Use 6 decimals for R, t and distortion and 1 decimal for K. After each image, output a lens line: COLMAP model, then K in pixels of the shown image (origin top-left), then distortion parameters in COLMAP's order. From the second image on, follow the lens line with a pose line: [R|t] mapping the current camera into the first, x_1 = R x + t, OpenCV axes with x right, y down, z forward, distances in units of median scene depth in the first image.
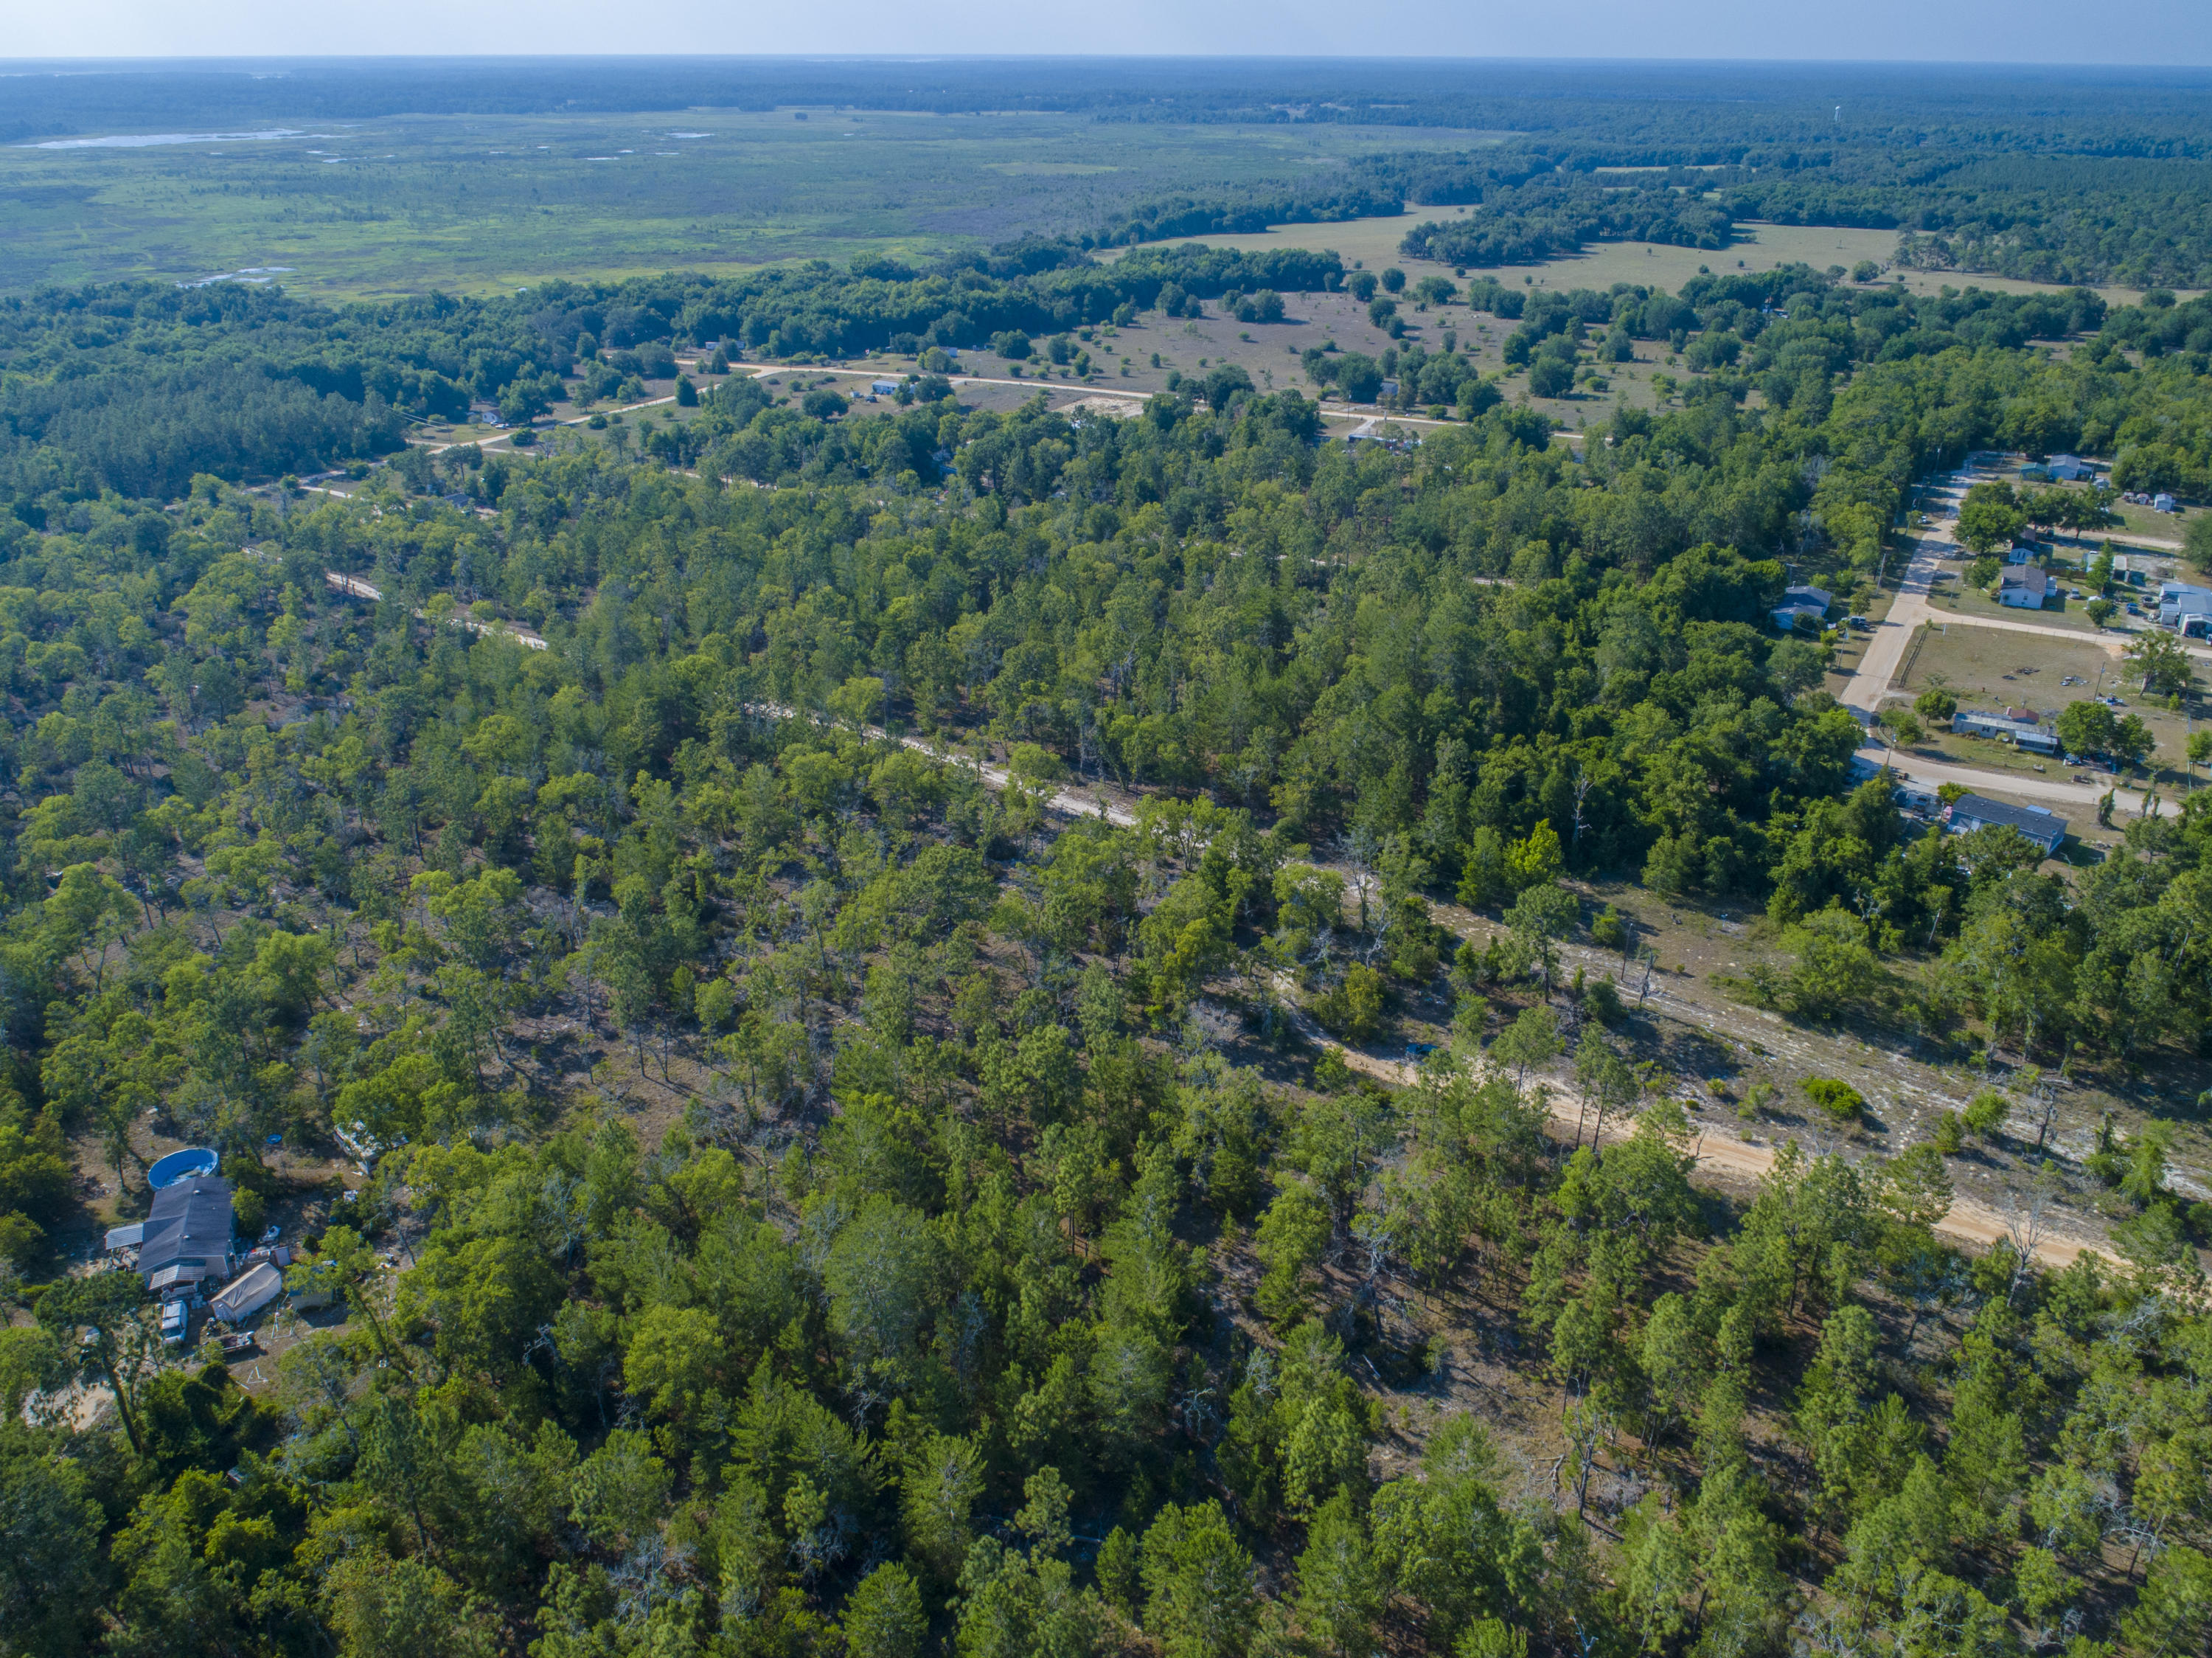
lens RADIAL K [[1564.1, 0, 1106.0], [0, 1564.1, 829.0], [0, 0, 1]] dist [-0.012615, 0.000564]
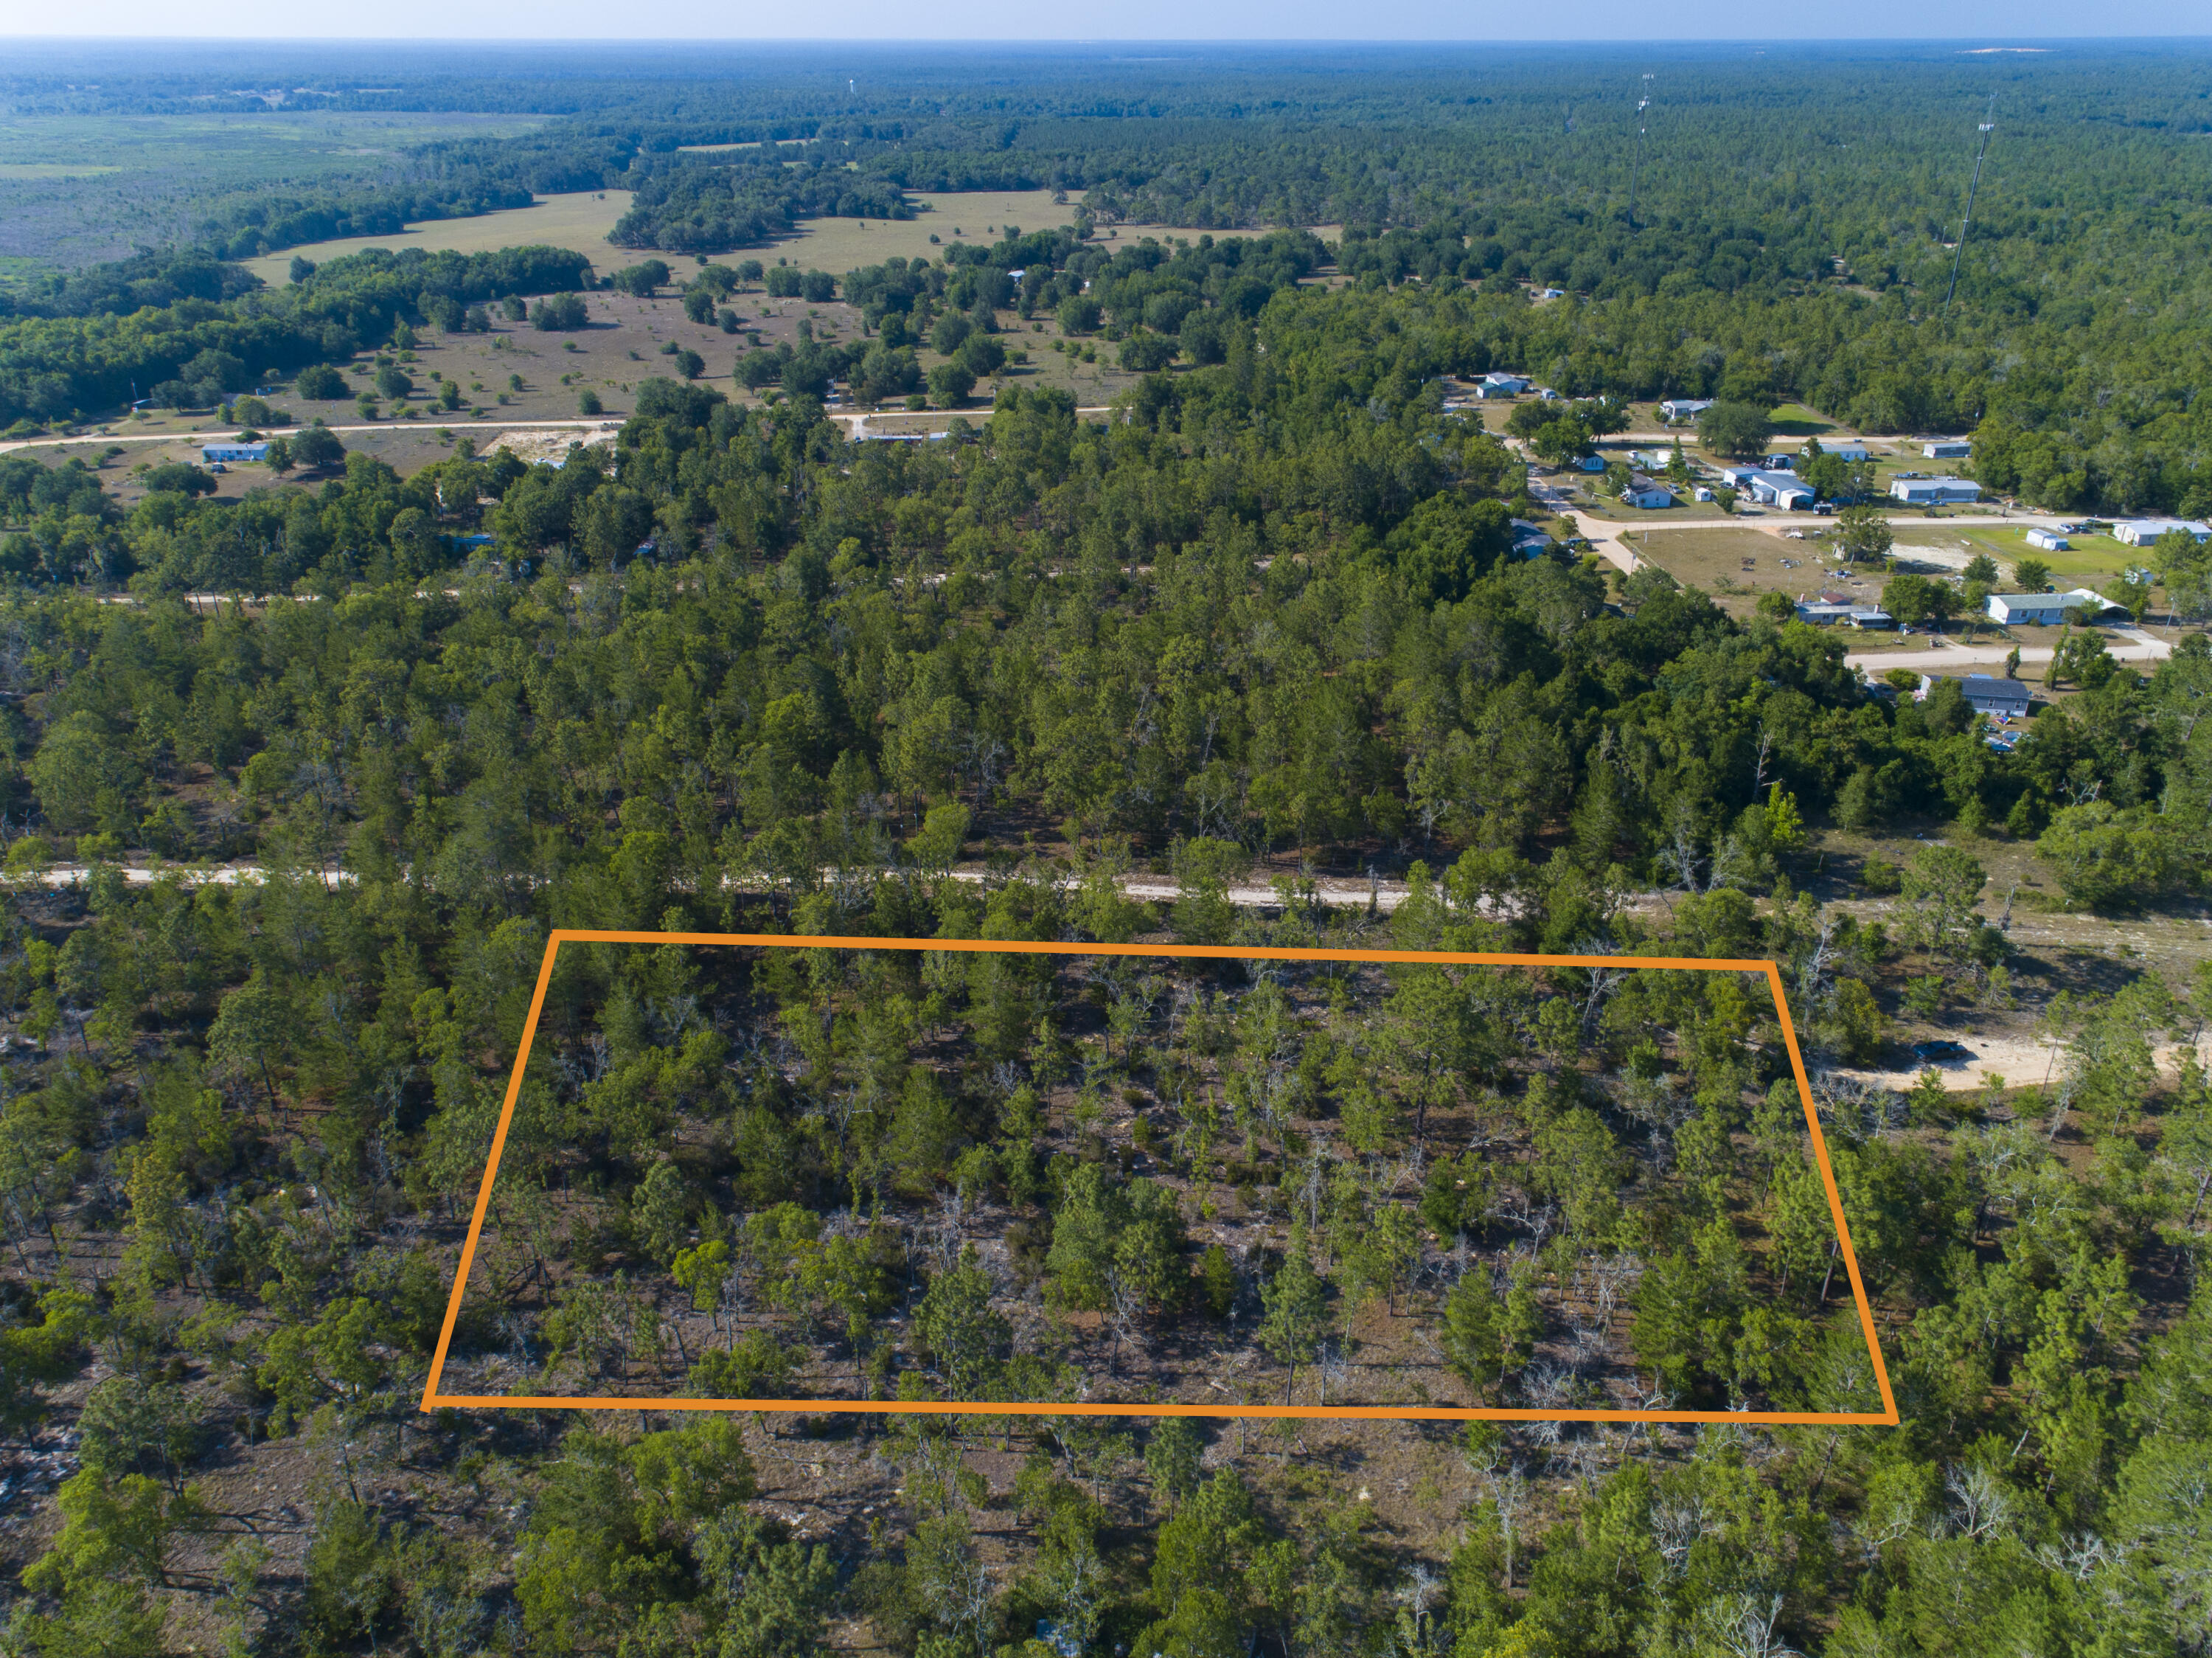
lens RADIAL K [[1537.8, 0, 1106.0], [0, 1537.8, 829.0], [0, 0, 1]] dist [0.013002, 0.005871]
pose [[0.857303, -0.242801, 0.453960, -0.131461], [0.236544, 0.968983, 0.071548, -0.036968], [-0.457251, 0.046044, 0.888145, 0.079716]]
